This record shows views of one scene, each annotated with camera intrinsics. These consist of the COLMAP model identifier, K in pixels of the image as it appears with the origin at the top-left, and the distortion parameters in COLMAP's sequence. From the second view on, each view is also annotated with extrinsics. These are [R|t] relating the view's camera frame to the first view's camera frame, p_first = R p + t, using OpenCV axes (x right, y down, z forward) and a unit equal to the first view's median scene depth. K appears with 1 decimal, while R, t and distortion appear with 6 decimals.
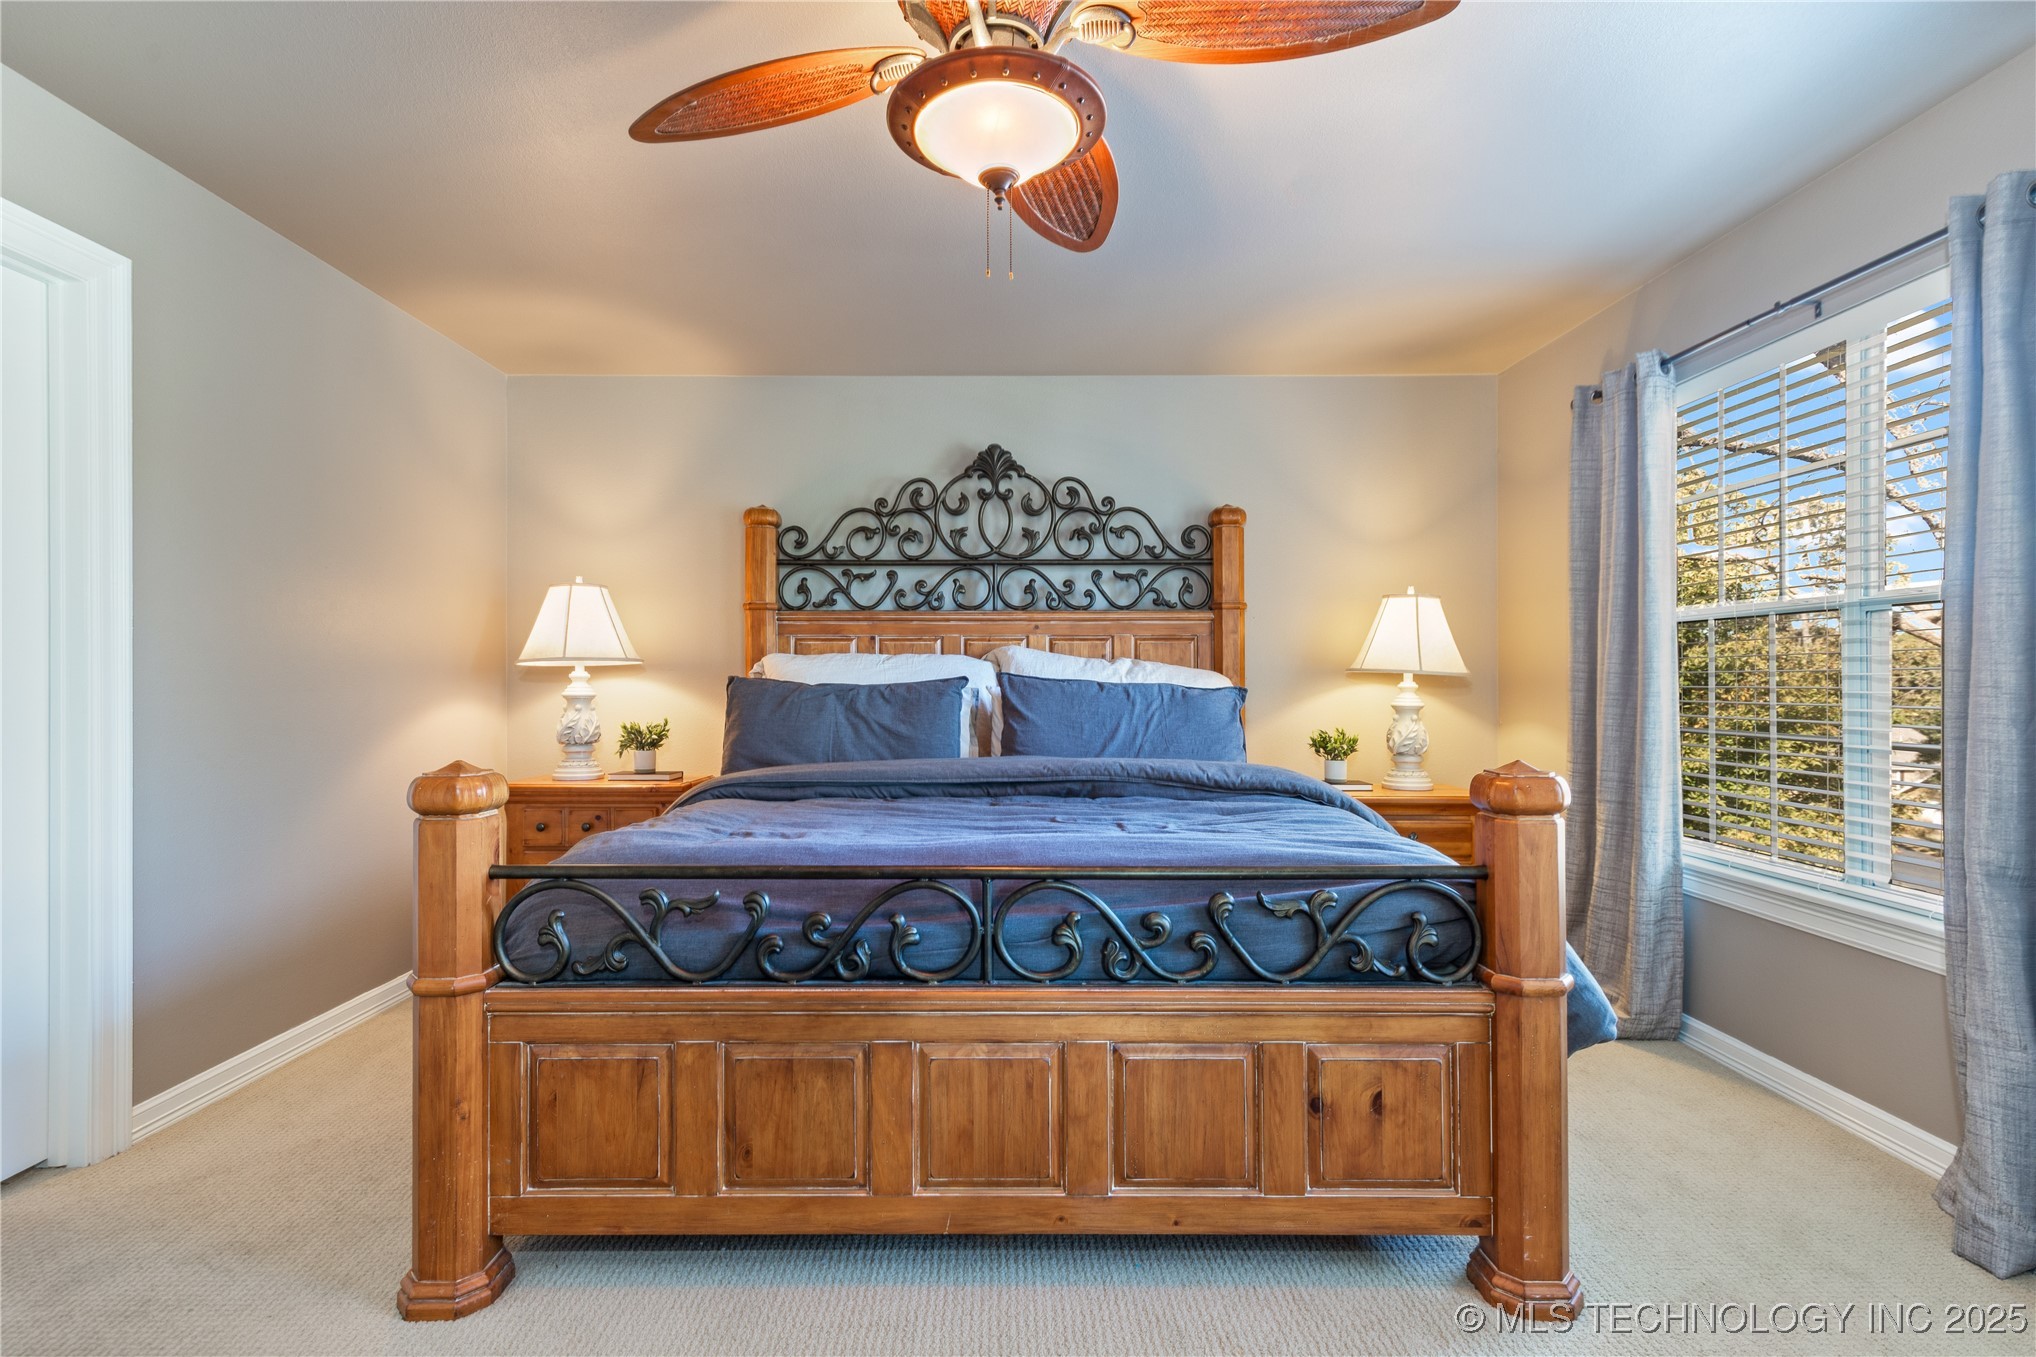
lens RADIAL K [[926.2, 0, 1018.0], [0, 926.2, 670.0], [0, 0, 1]] dist [0.003471, 0.001175]
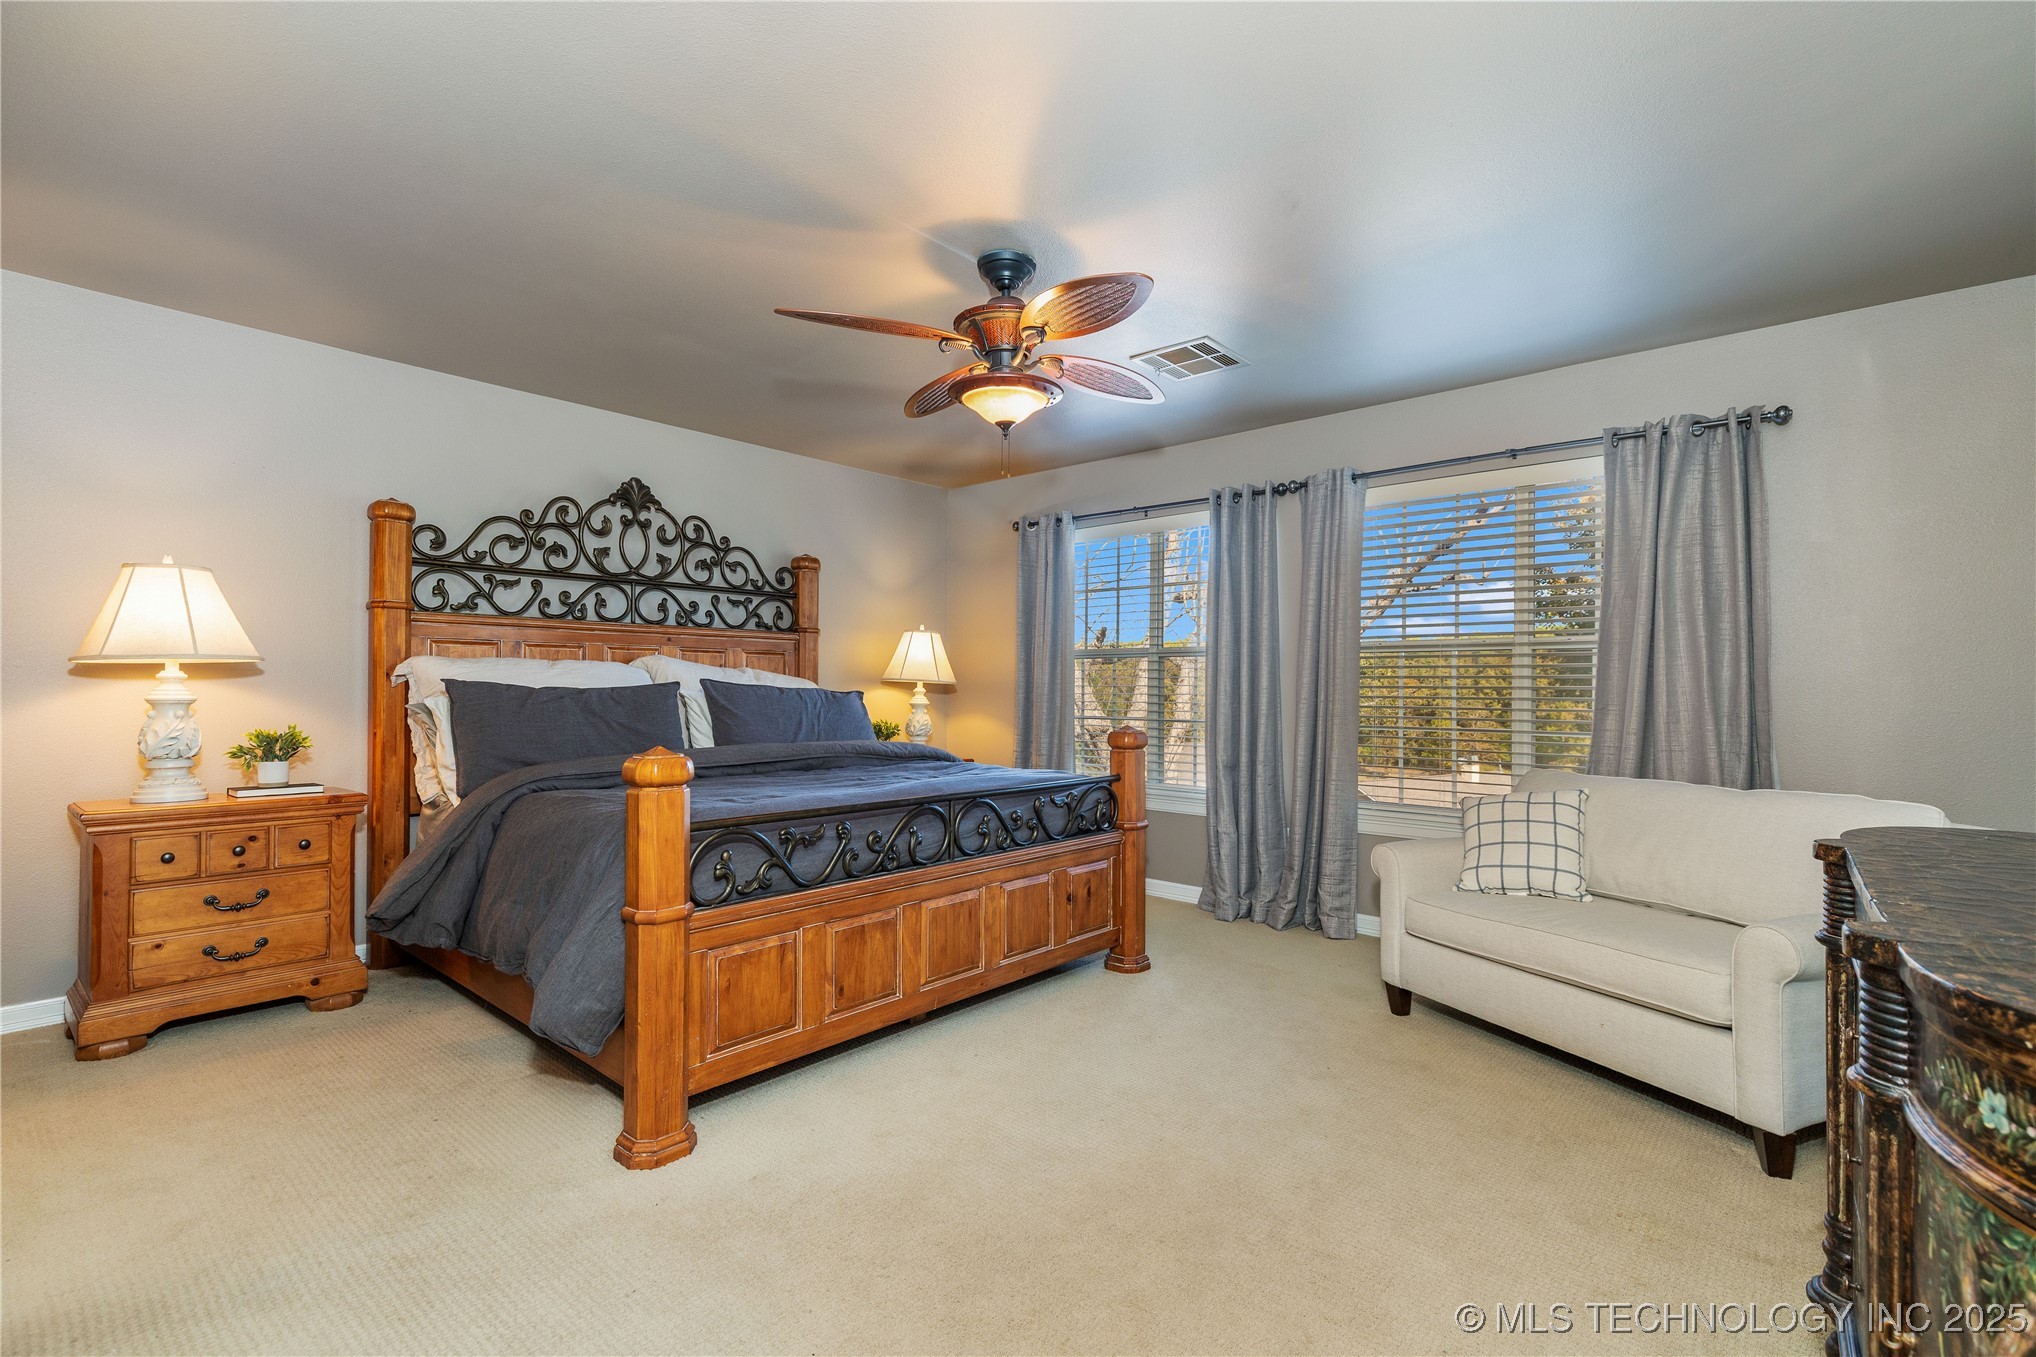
lens RADIAL K [[926.2, 0, 1002.5], [0, 926.2, 682.8], [0, 0, 1]] dist [0.003471, 0.001175]
pose [[0.669423, 0.008552, 0.742832, -0.570660], [-0.015966, 0.999868, 0.002877, -0.001688], [-0.742710, -0.013786, 0.669471, -0.105788]]
